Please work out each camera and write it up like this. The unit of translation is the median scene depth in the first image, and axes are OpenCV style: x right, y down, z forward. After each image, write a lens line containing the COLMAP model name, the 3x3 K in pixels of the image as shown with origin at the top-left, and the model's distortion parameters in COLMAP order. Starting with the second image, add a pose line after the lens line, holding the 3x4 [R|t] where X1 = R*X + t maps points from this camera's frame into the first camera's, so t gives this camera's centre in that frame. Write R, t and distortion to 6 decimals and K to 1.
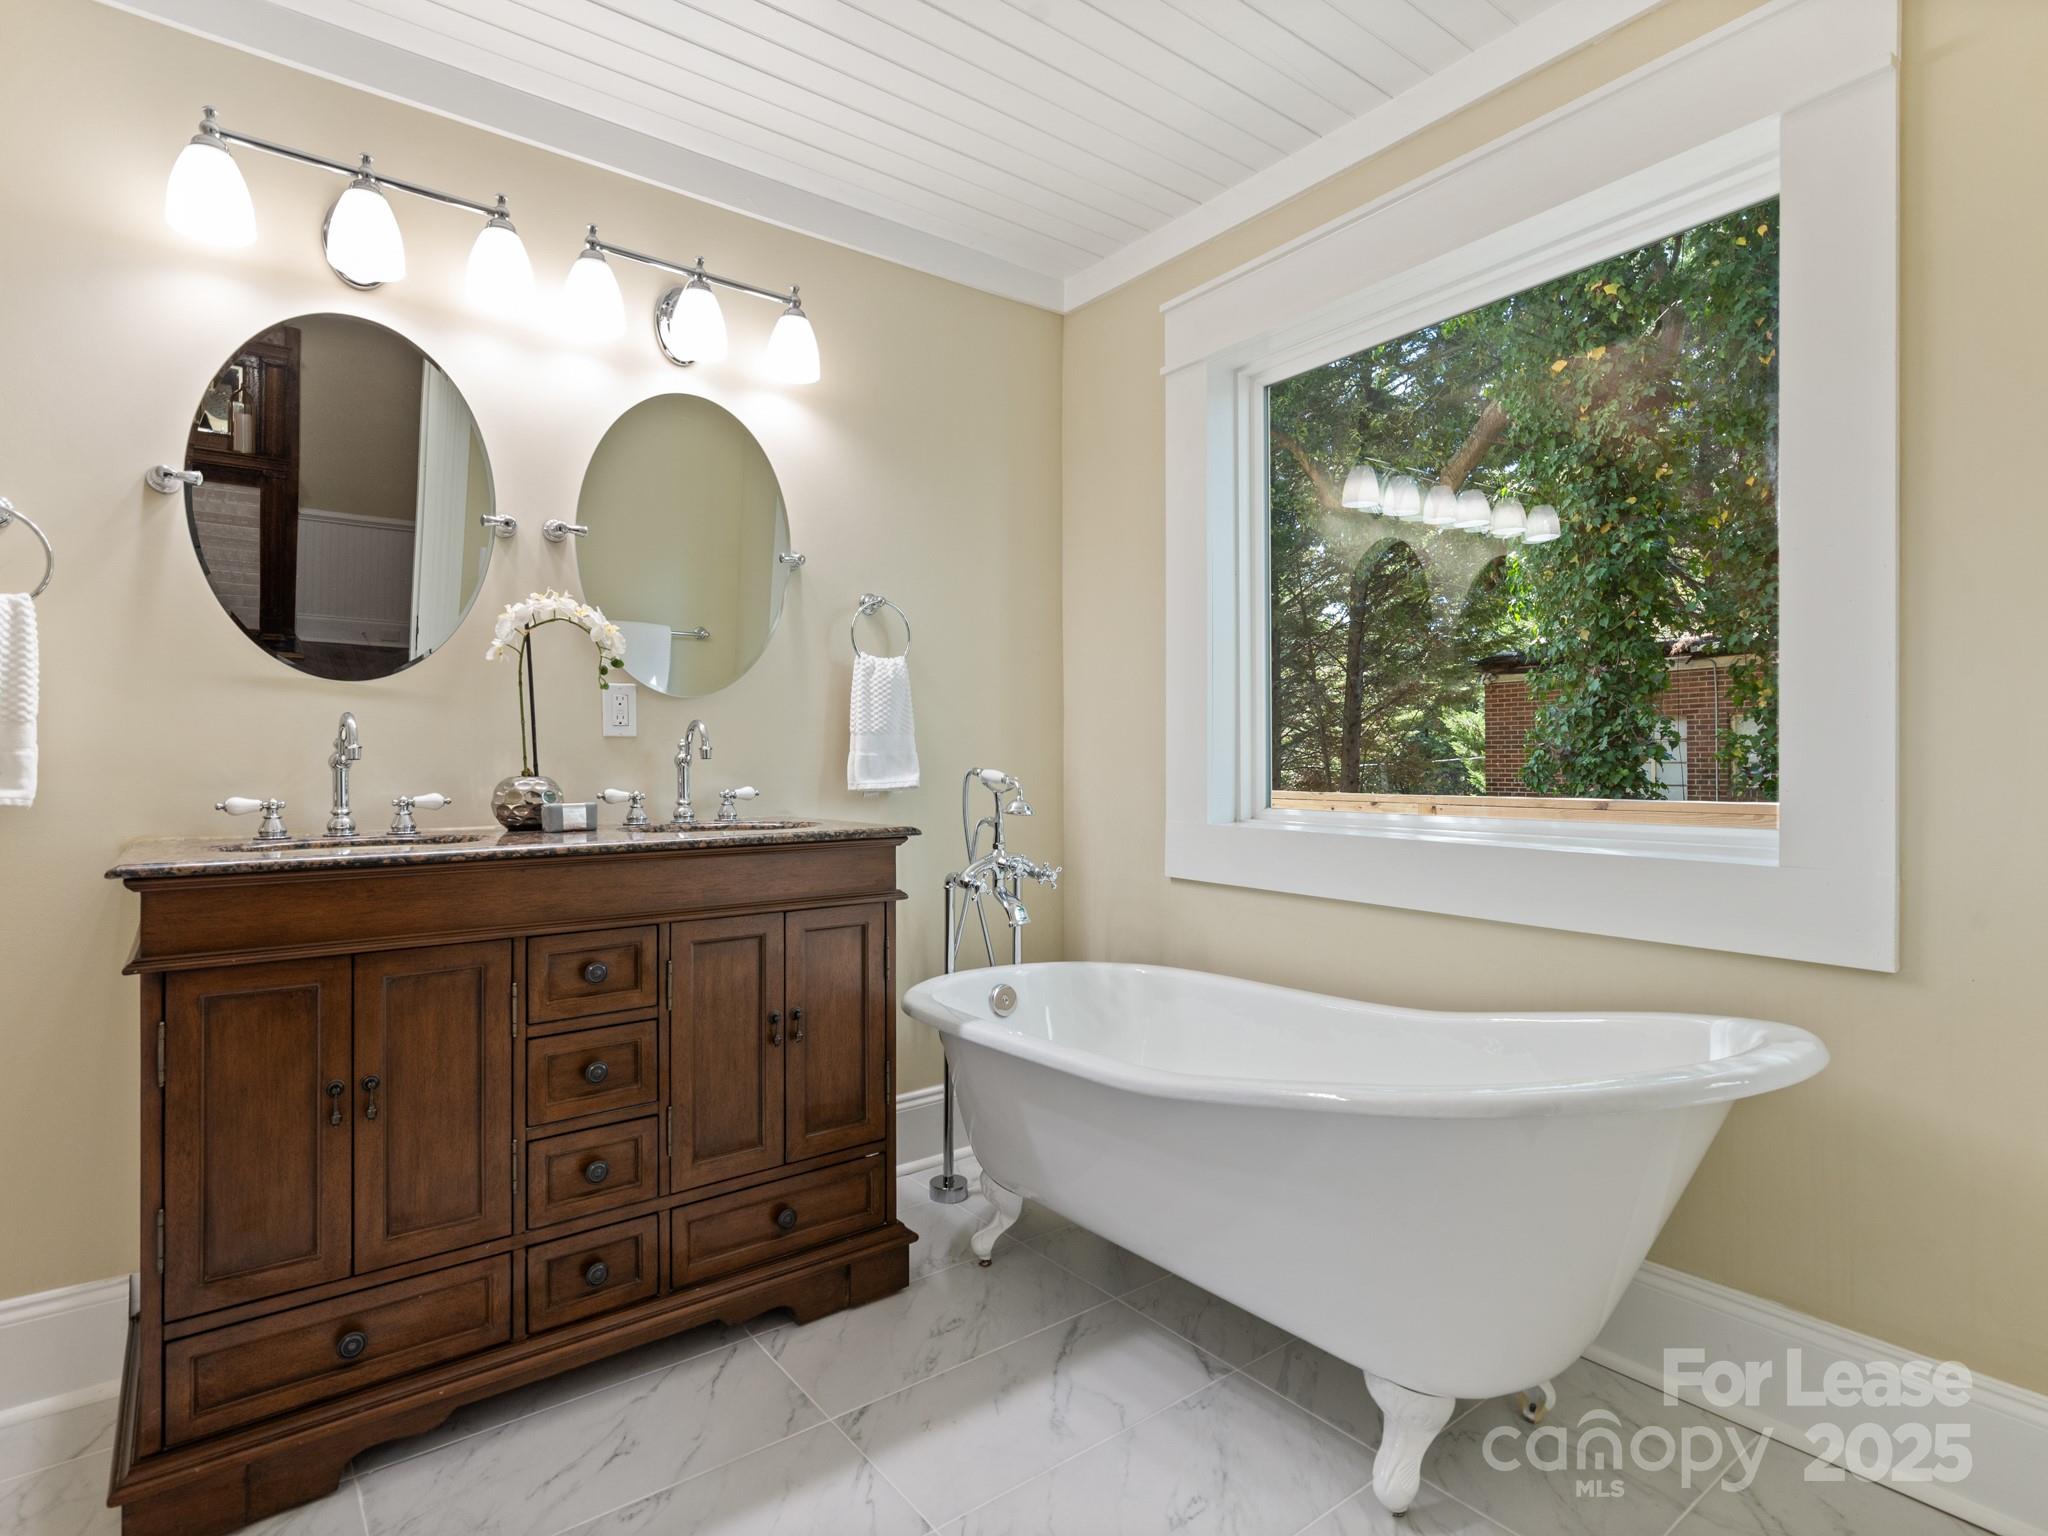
lens RADIAL K [[1063.0, 0, 1025.6], [0, 1063.0, 767.3], [0, 0, 1]] dist [0.001005, 0.000016]
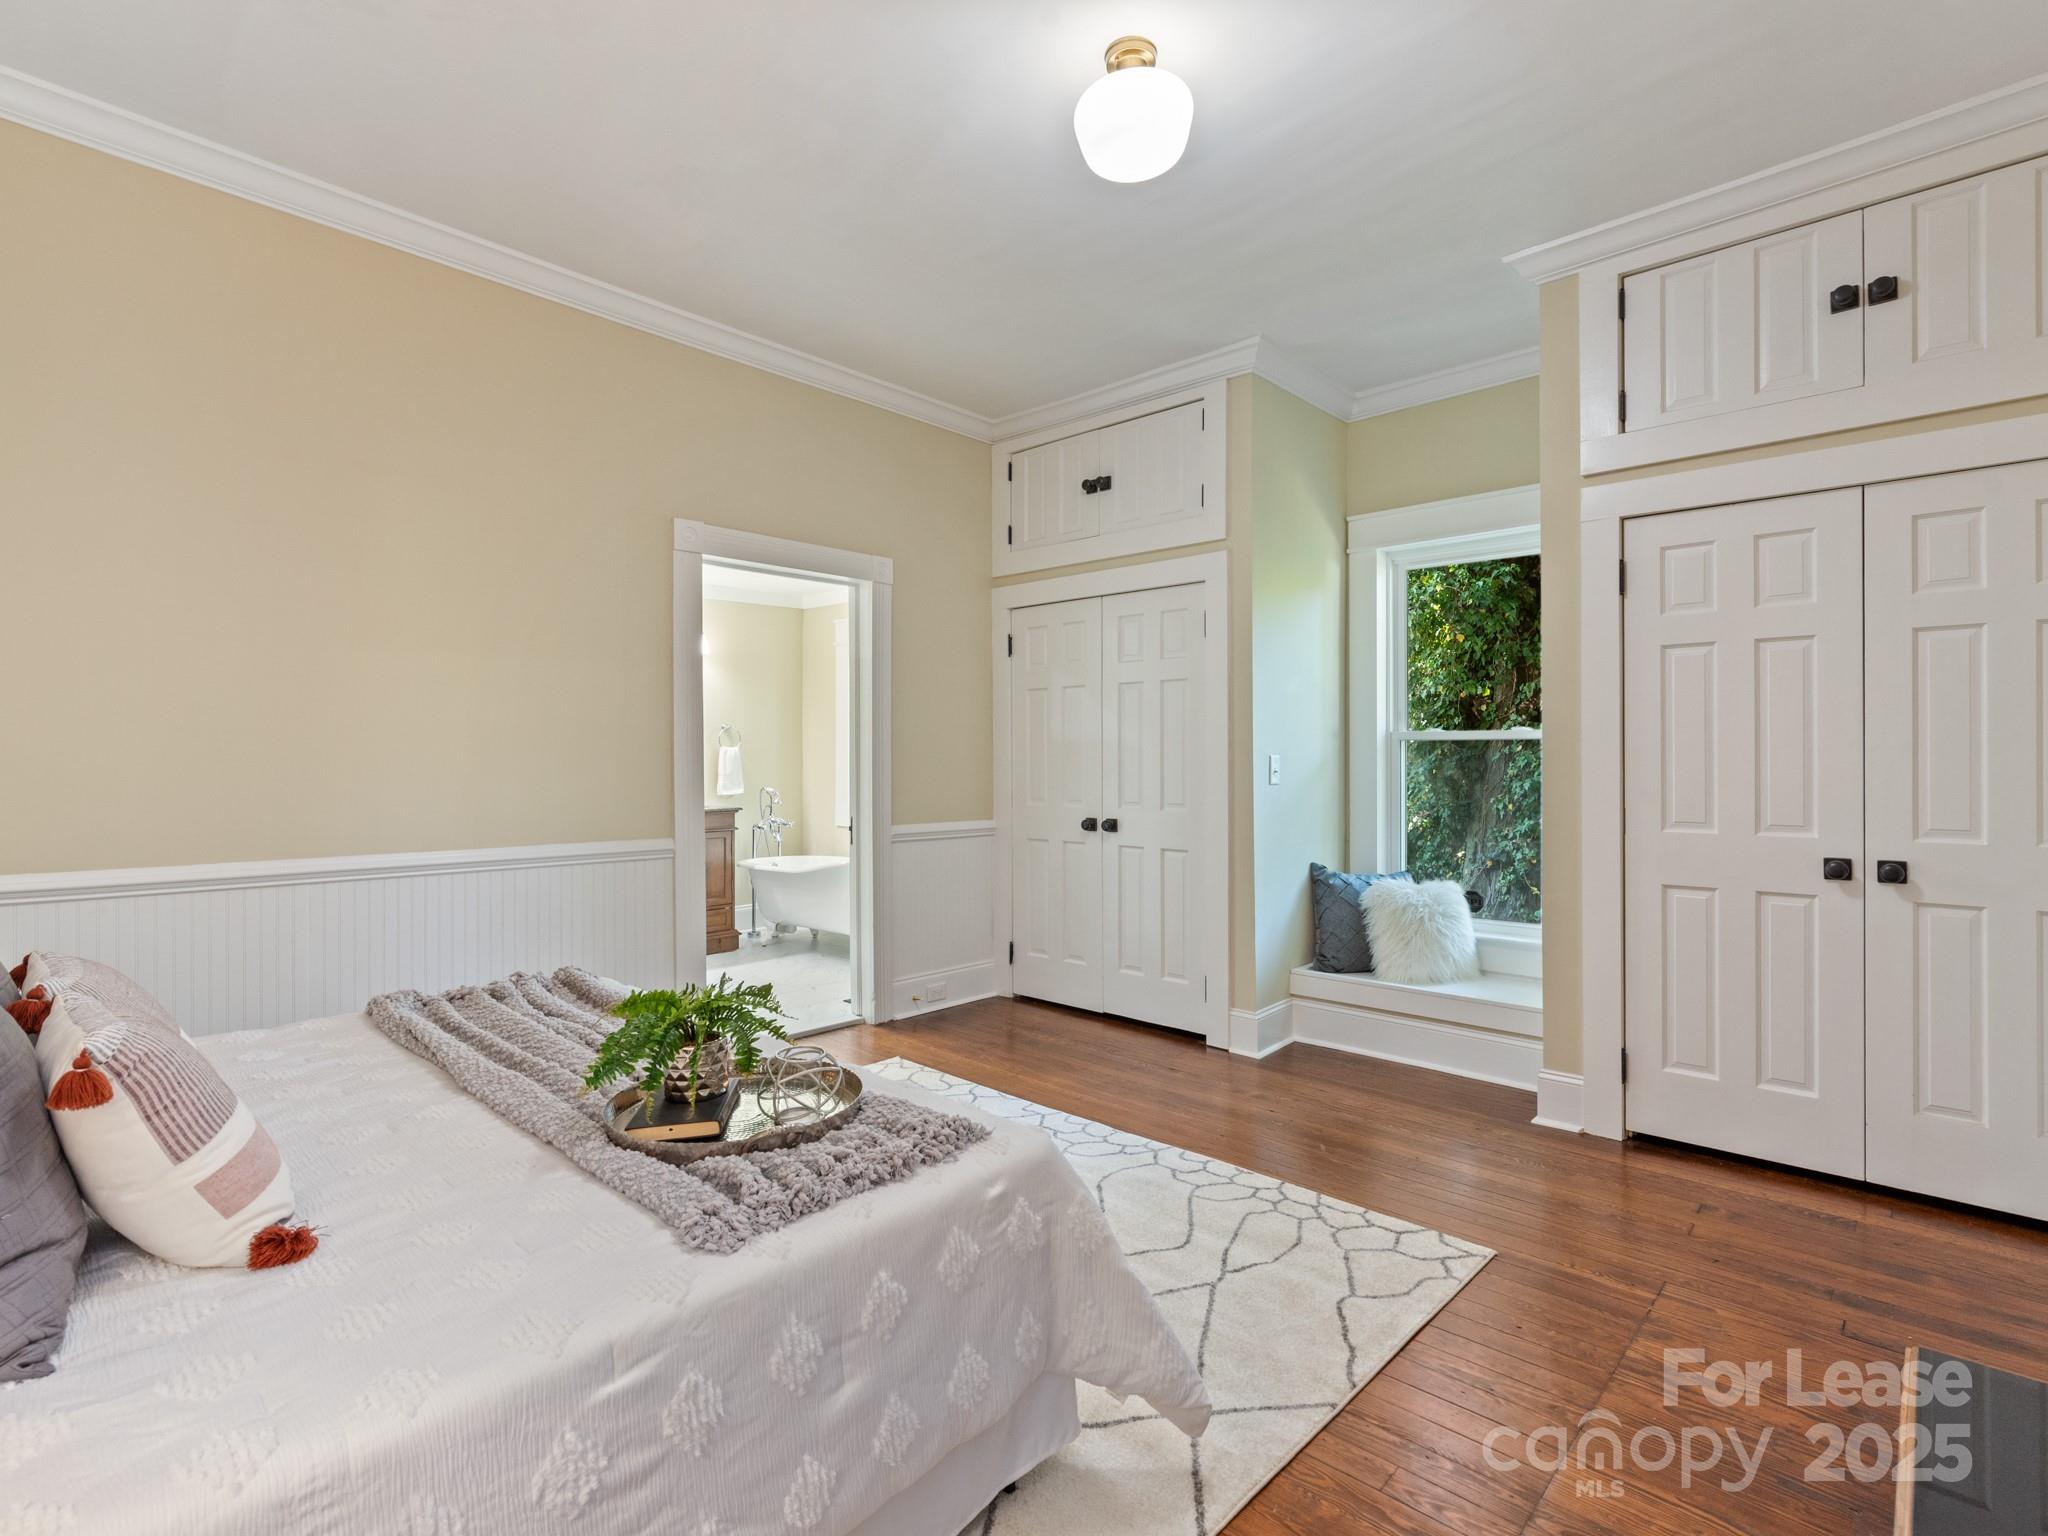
lens RADIAL K [[1010.1, 0, 1022.5], [0, 1010.1, 766.6], [0, 0, 1]] dist [0.024555, -0.000077]
pose [[0.986994, 0.002895, 0.160731, 0.217479], [-0.002770, 0.999996, -0.001003, -0.058116], [-0.160734, 0.000544, 0.986998, -1.938210]]
